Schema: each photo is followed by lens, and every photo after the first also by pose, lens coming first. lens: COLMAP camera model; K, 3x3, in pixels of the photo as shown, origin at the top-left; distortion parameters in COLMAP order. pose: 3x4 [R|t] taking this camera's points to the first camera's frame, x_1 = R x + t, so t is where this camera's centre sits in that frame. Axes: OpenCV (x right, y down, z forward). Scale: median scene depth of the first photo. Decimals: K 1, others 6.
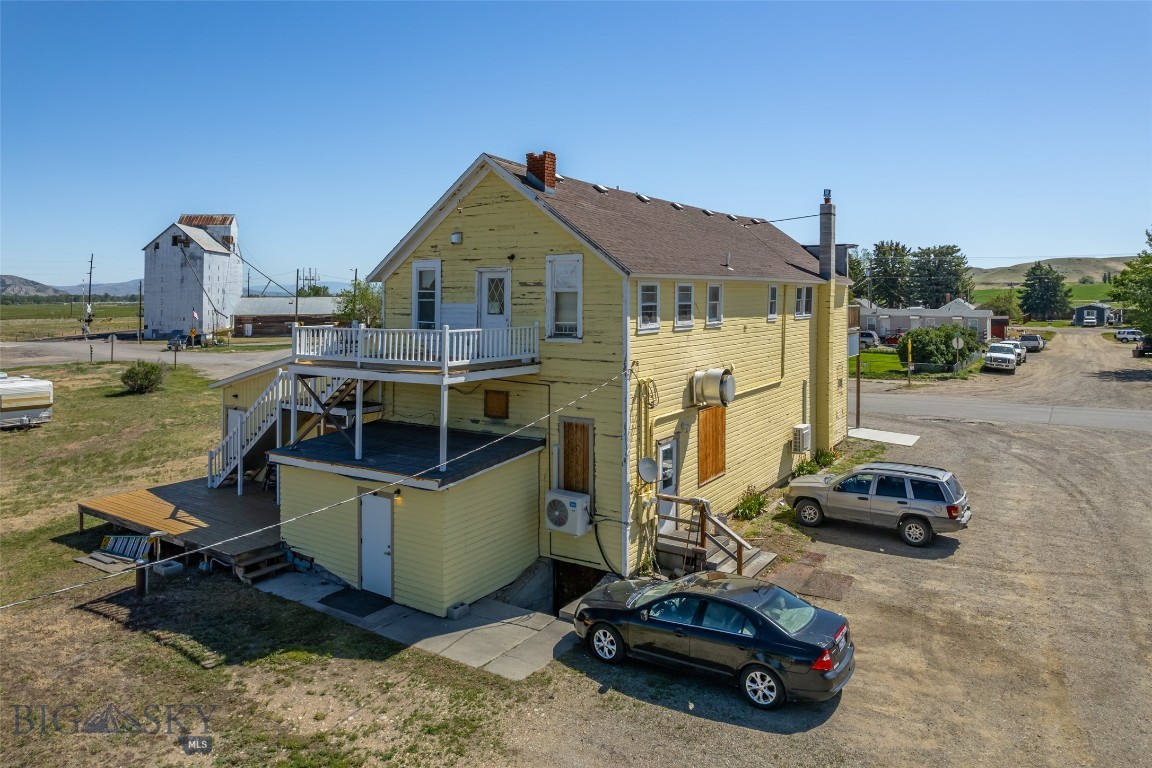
lens RADIAL K [[762.7, 0, 588.3], [0, 762.7, 278.5], [0, 0, 1]] dist [-0.016566, -0.000295]
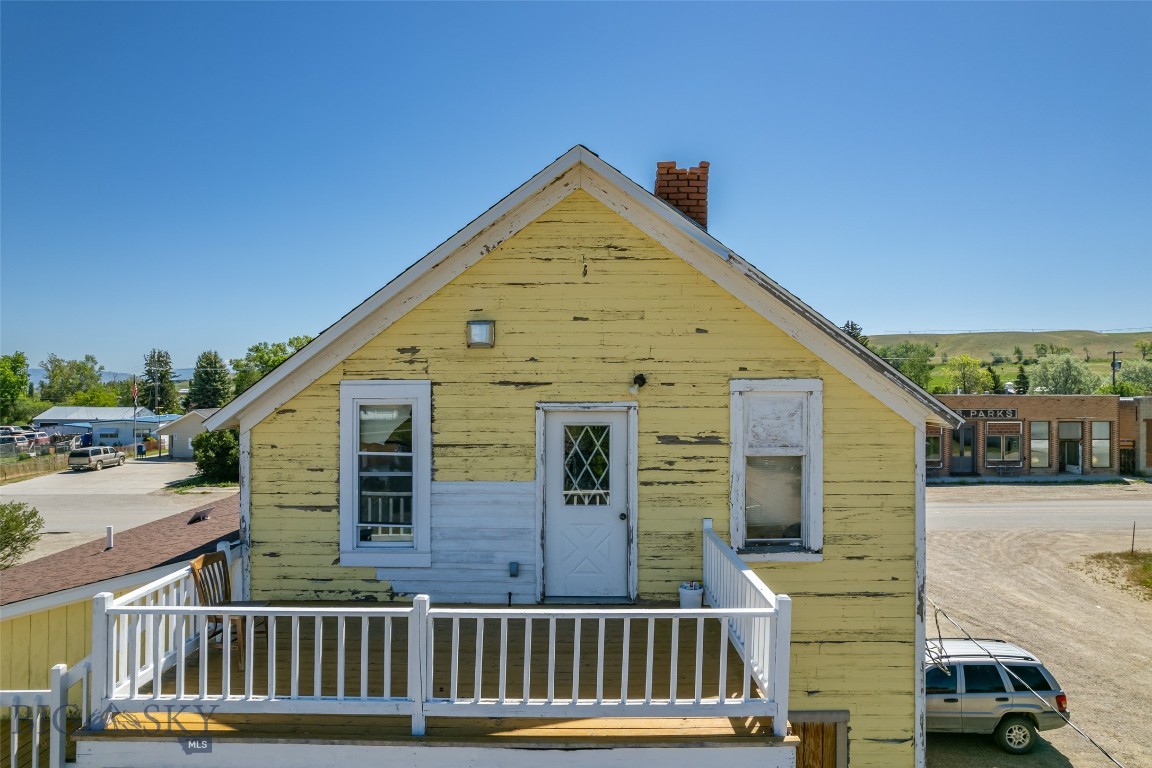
lens RADIAL K [[732.2, 0, 576.0], [0, 732.2, 384.0], [0, 0, 1]] dist [-0.065846, 0.073758]
pose [[0.848445, 0.004864, 0.529262, -0.364125], [-0.011823, 0.999882, 0.009763, -0.029827], [-0.529152, -0.014541, 0.848402, 0.641379]]
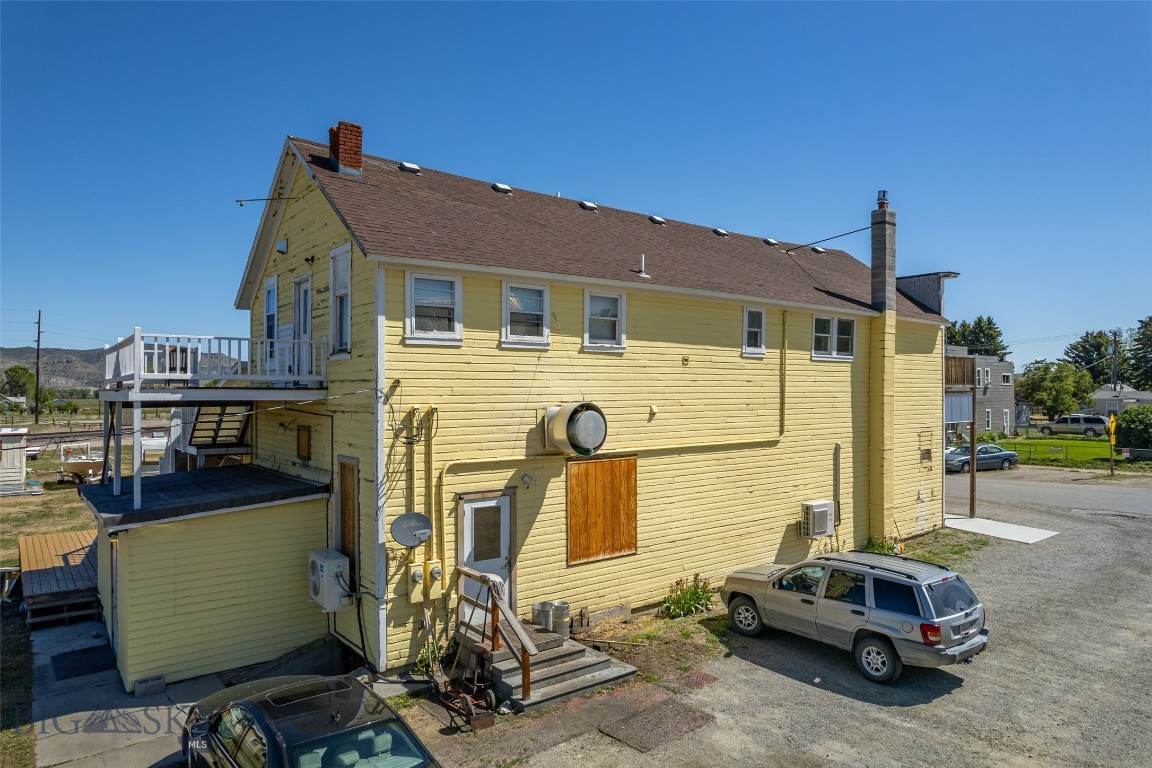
lens RADIAL K [[732.2, 0, 576.0], [0, 732.2, 384.0], [0, 0, 1]] dist [-0.065846, 0.073758]
pose [[0.946044, -0.004507, -0.324008, 0.406700], [0.008719, 0.999895, 0.011549, 0.096108], [0.323922, -0.013751, 0.945984, 0.359614]]
